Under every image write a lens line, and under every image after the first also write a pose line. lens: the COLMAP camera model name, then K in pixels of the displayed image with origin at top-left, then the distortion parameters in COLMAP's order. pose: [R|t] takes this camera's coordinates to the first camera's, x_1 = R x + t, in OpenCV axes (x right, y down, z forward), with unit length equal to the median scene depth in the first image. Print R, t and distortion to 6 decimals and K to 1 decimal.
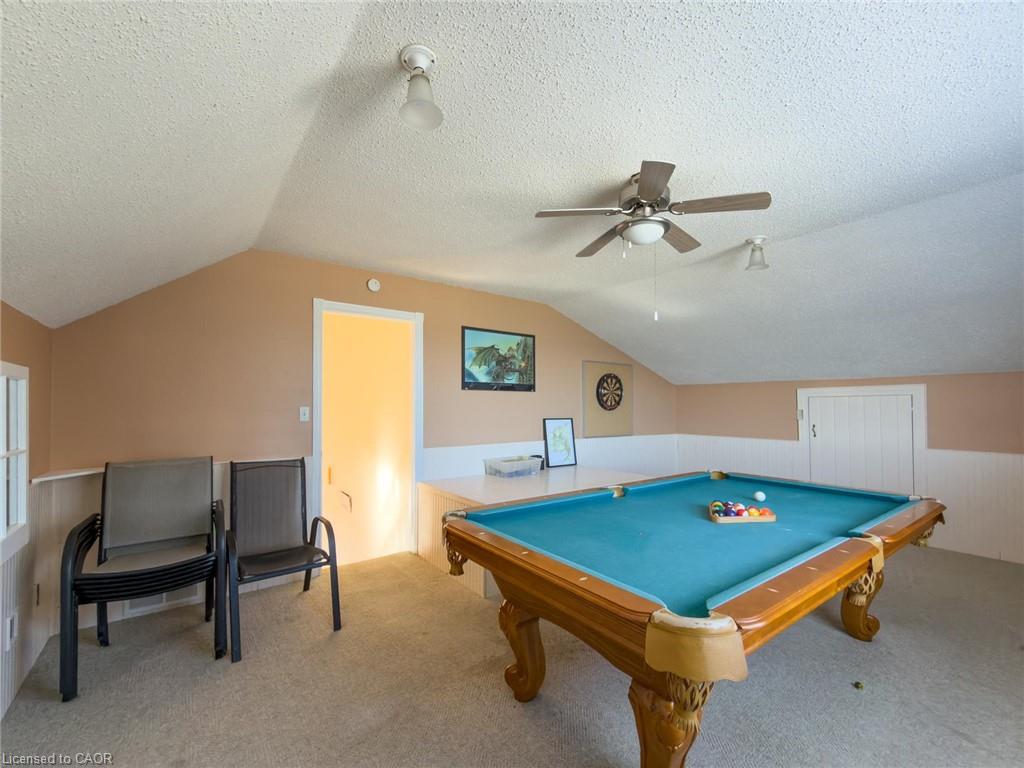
lens RADIAL K [[419.8, 0, 506.6], [0, 419.8, 387.0], [0, 0, 1]] dist [0.000071, -0.000080]
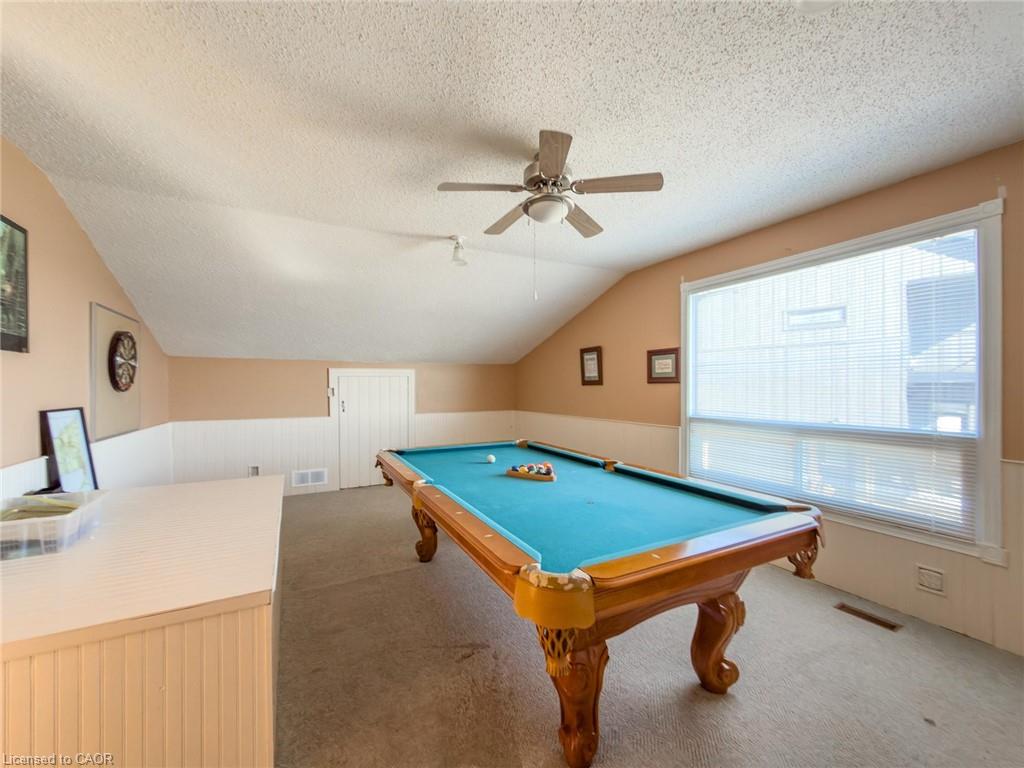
lens RADIAL K [[419.8, 0, 506.6], [0, 419.8, 387.0], [0, 0, 1]] dist [0.000071, -0.000080]
pose [[0.145798, -0.007348, 0.989287, -0.299698], [-0.044212, 0.998925, 0.013936, 0.017565], [-0.988326, -0.045770, 0.145316, 0.399042]]
